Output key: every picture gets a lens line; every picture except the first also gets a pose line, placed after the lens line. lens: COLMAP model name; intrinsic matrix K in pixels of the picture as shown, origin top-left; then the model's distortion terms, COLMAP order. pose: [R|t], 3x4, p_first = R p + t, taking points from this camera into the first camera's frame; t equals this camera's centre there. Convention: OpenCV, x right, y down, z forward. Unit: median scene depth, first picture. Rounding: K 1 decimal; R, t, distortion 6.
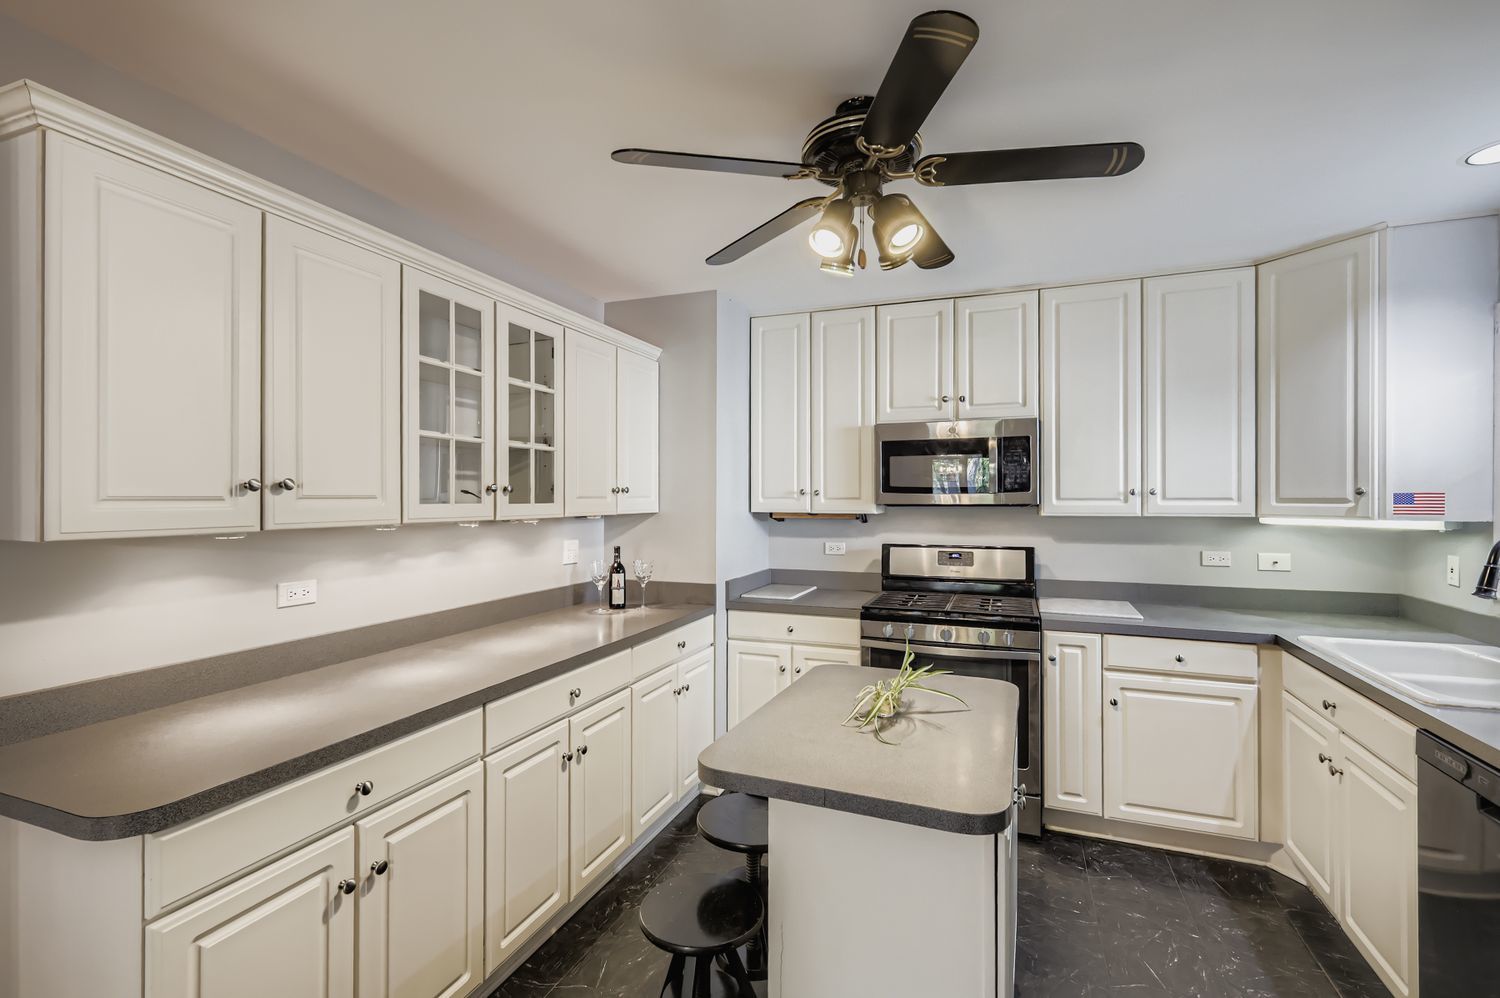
lens RADIAL K [[660.0, 0, 748.8], [0, 660.0, 496.7], [0, 0, 1]] dist [0.000865, 0.000005]
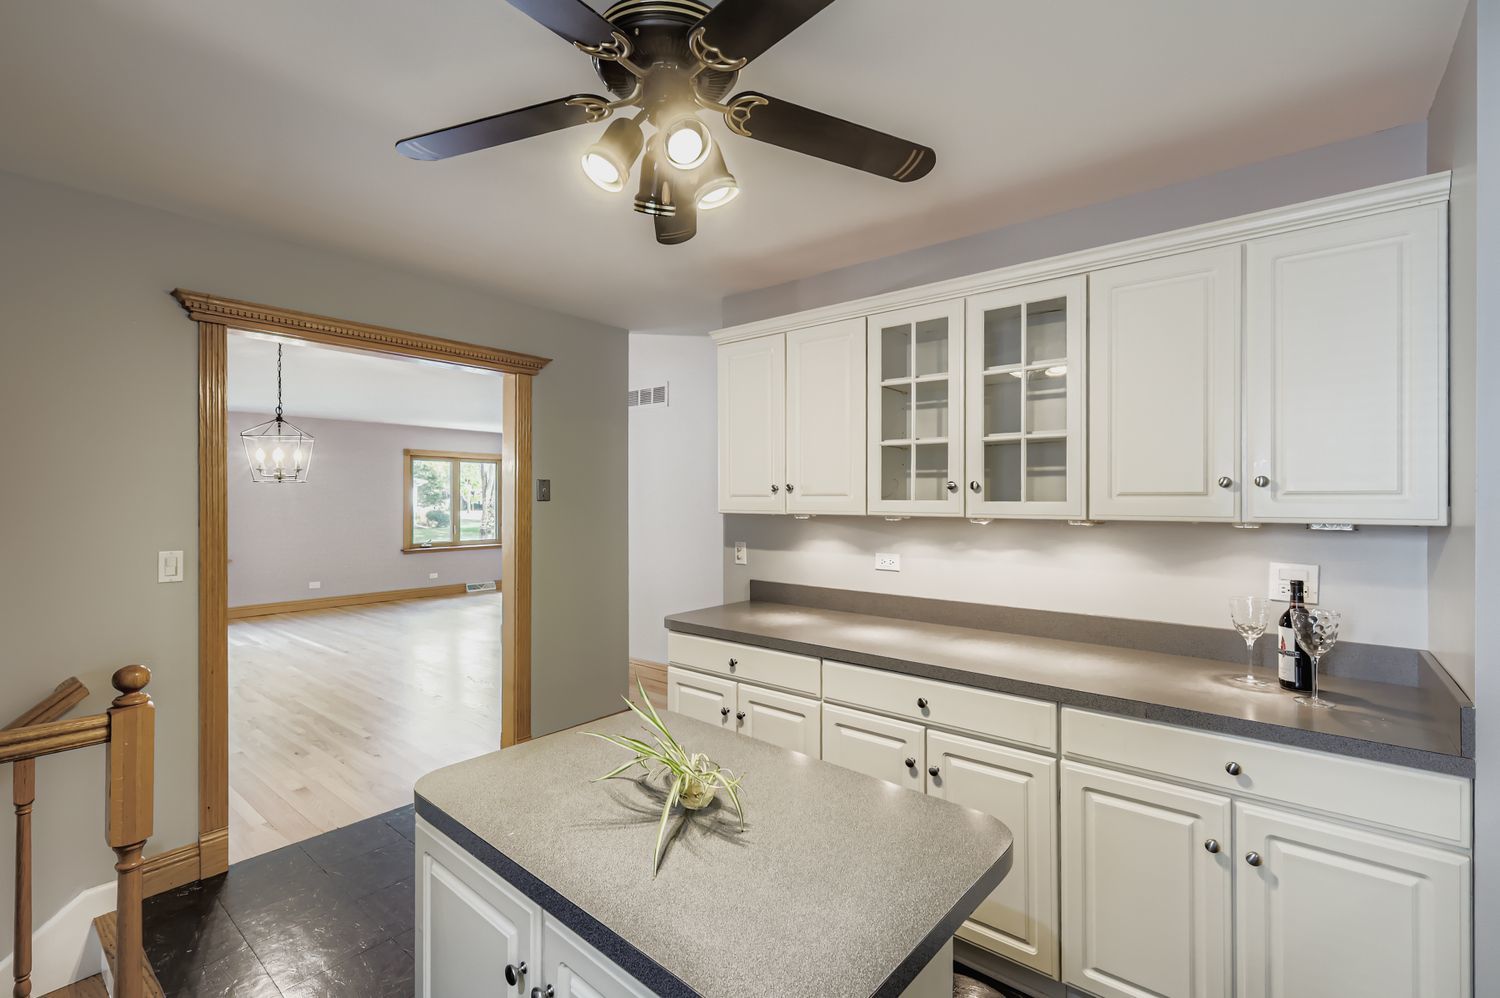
lens RADIAL K [[660.0, 0, 745.5], [0, 660.0, 496.1], [0, 0, 1]] dist [0.000865, 0.000005]
pose [[-0.305073, 0.002504, -0.952326, 0.684028], [0.001813, 0.999996, 0.002048, 0.000392], [0.952327, -0.001102, -0.305076, 1.008249]]
